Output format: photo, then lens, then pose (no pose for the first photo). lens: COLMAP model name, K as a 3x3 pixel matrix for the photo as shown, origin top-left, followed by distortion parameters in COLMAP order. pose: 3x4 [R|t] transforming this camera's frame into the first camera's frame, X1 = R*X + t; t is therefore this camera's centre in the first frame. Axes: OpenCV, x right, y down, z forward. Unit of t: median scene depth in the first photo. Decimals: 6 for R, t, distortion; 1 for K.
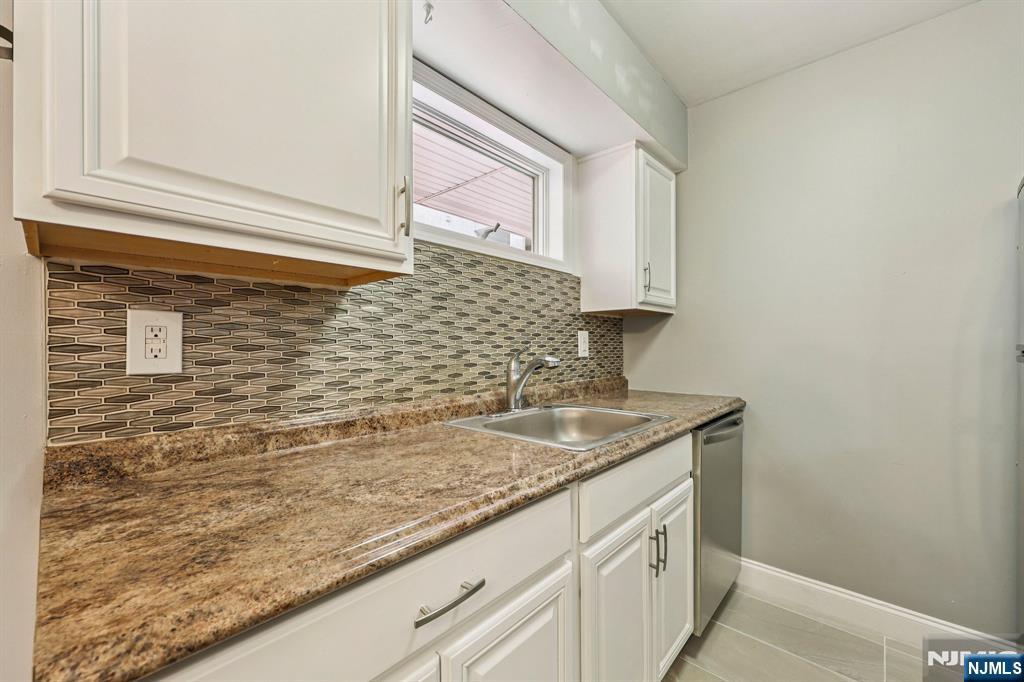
lens RADIAL K [[416.0, 0, 510.7], [0, 416.0, 342.9], [0, 0, 1]] dist [0.000928, 0.000625]
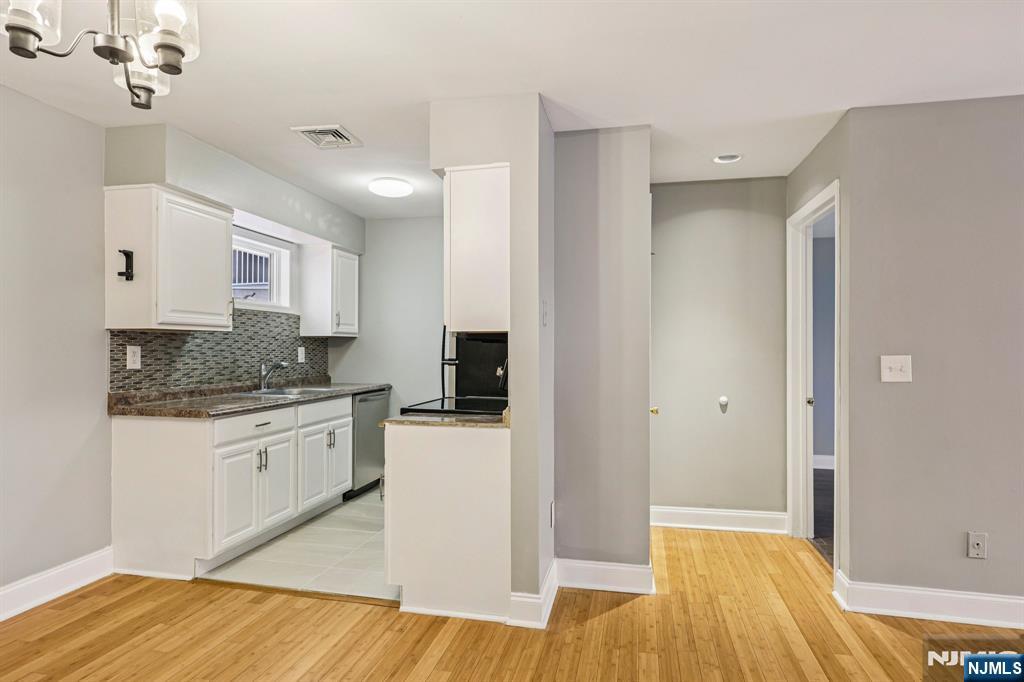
lens RADIAL K [[587.6, 0, 516.4], [0, 587.6, 342.3], [0, 0, 1]] dist [0.009626, 0.001795]
pose [[0.871539, 0.007670, 0.490266, -0.365241], [-0.004480, 0.999960, -0.007680, -0.052865], [-0.490306, 0.004497, 0.871539, -2.333855]]
